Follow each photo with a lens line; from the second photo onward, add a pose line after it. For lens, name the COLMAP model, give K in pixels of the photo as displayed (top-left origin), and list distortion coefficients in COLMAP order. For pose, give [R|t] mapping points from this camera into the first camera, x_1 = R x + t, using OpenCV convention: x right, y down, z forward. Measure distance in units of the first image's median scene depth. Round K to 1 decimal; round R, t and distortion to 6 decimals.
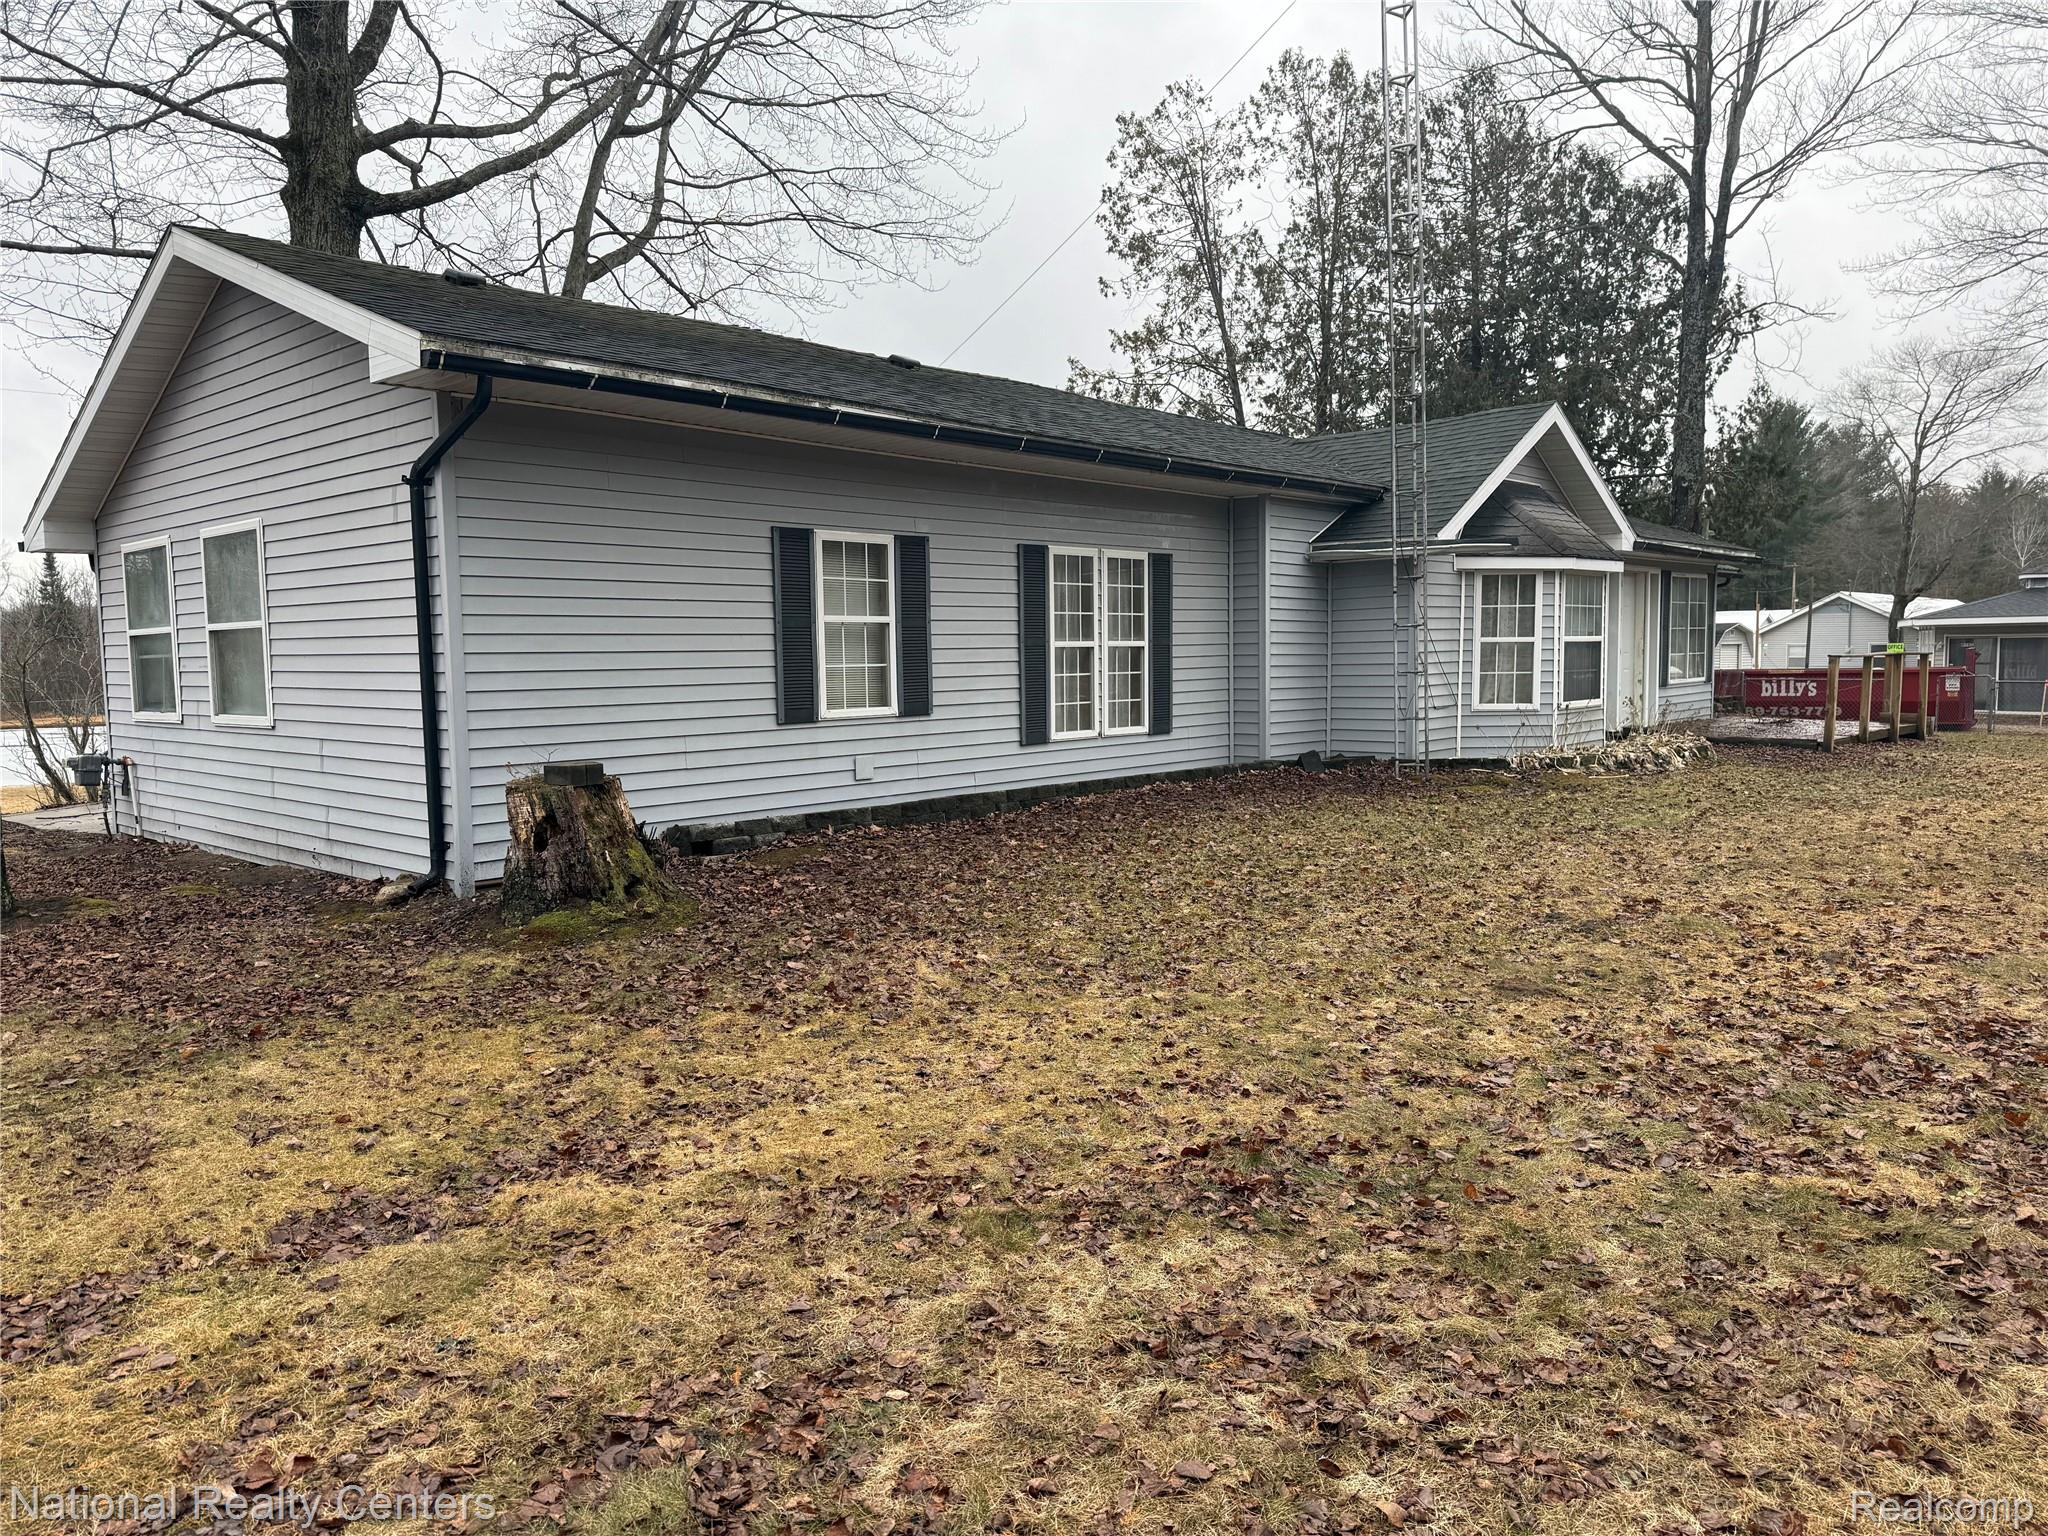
lens RADIAL K [[1432.1, 0, 1024.8], [0, 1432.1, 772.8], [0, 0, 1]] dist [0.072531, 0.000926]
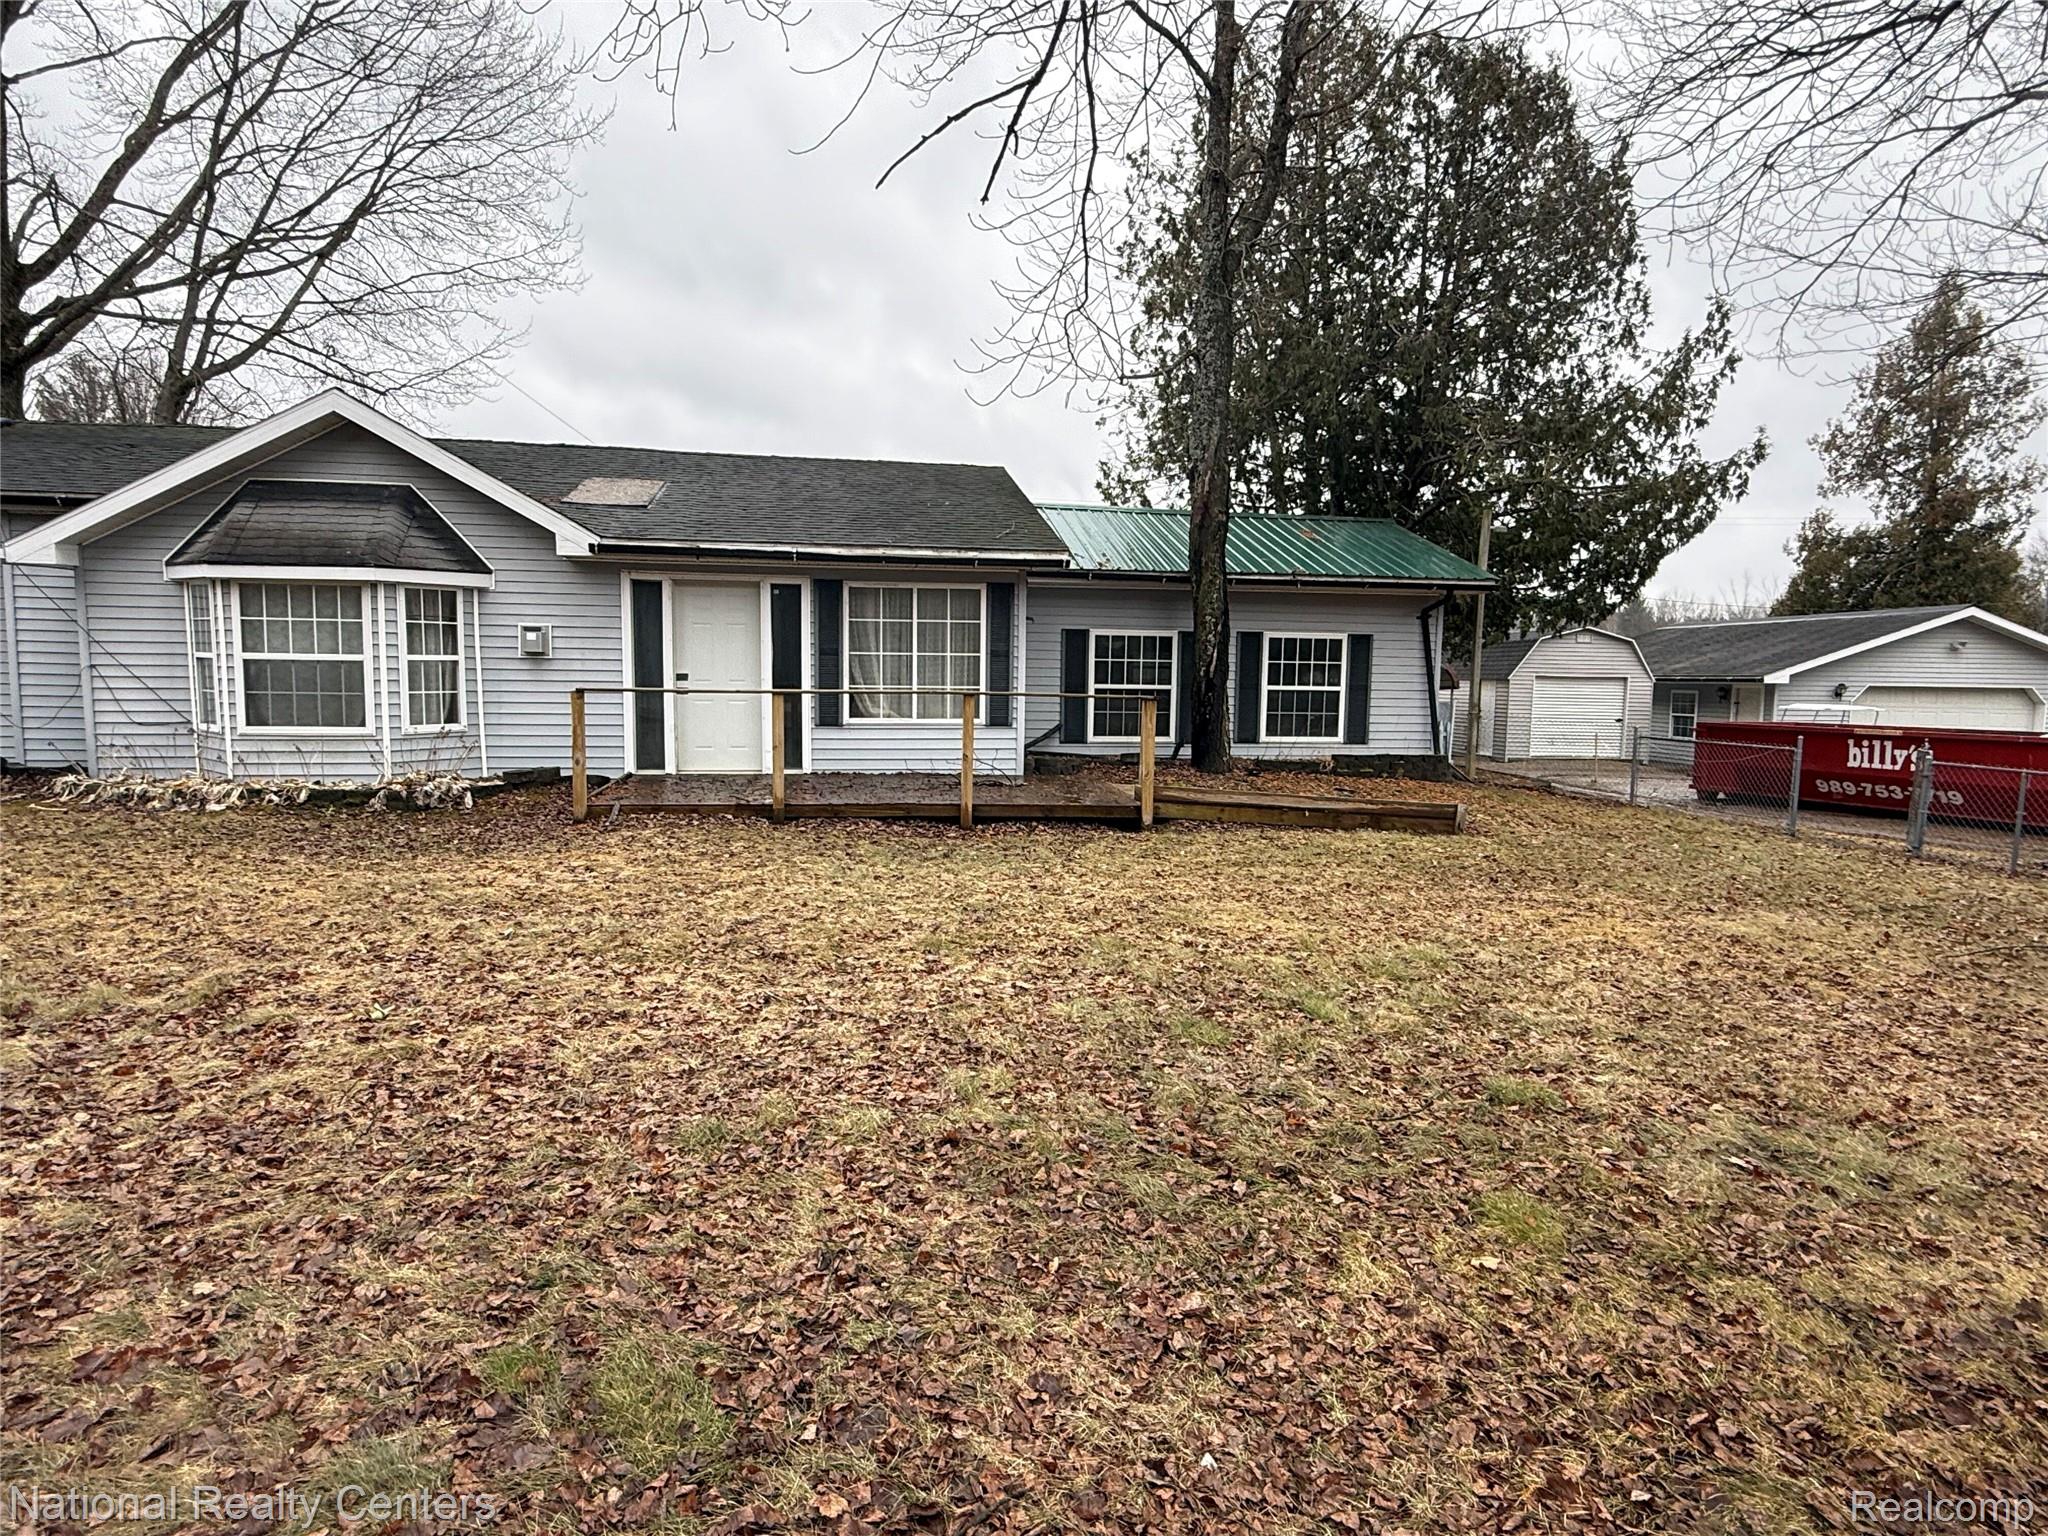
lens RADIAL K [[1144.8, 0, 1015.0], [0, 1144.8, 772.2], [0, 0, 1]] dist [-0.001094, 0.000627]
pose [[0.784154, 0.078631, -0.615565, 1.399848], [-0.077167, 0.996596, 0.029001, -0.092045], [0.615750, 0.024760, 0.787552, 0.873908]]
